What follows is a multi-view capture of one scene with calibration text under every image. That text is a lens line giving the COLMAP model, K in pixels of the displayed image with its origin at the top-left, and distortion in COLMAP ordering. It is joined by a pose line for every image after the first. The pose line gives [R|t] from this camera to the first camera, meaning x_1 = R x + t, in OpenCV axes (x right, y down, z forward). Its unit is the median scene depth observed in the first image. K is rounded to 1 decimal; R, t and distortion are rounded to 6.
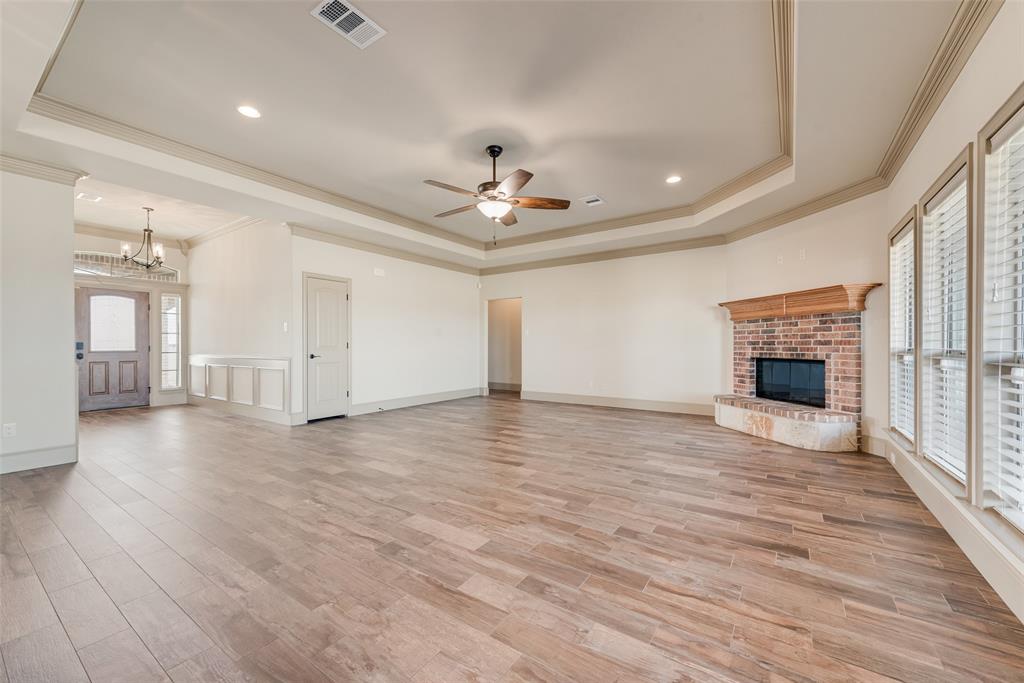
lens RADIAL K [[401.0, 0, 514.0], [0, 401.0, 345.6], [0, 0, 1]] dist [0.013223, -0.003817]
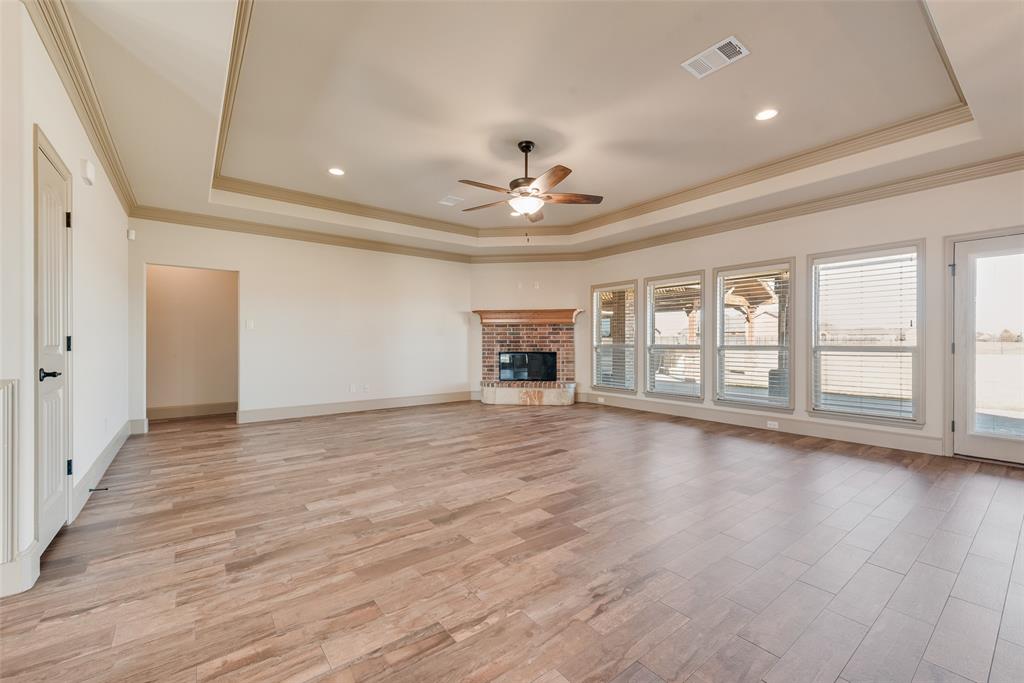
lens RADIAL K [[413.9, 0, 516.4], [0, 413.9, 343.7], [0, 0, 1]] dist [0.008991, -0.002214]
pose [[0.300885, -0.000618, 0.953660, -0.885770], [0.001460, 0.999999, 0.000188, 0.000949], [-0.953659, 0.001336, 0.300886, 0.615635]]
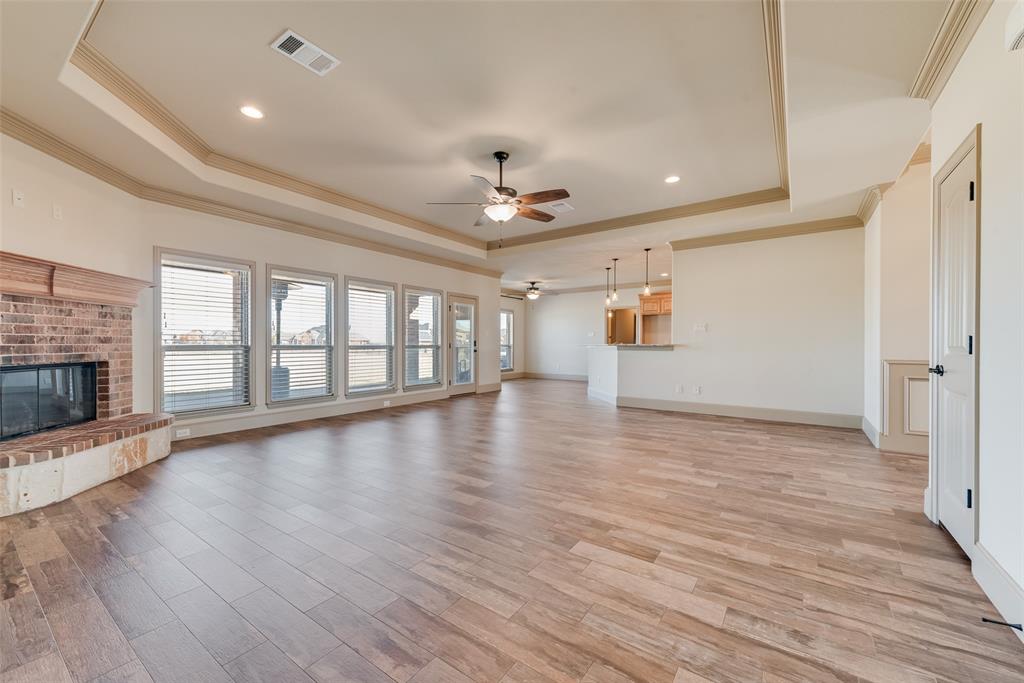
lens RADIAL K [[401.0, 0, 510.4], [0, 401.0, 341.7], [0, 0, 1]] dist [0.013223, -0.003817]
pose [[-0.999780, 0.000896, 0.020957, -0.081348], [0.000871, 0.999999, -0.001245, -0.001985], [-0.020959, -0.001226, -0.999780, 1.755543]]
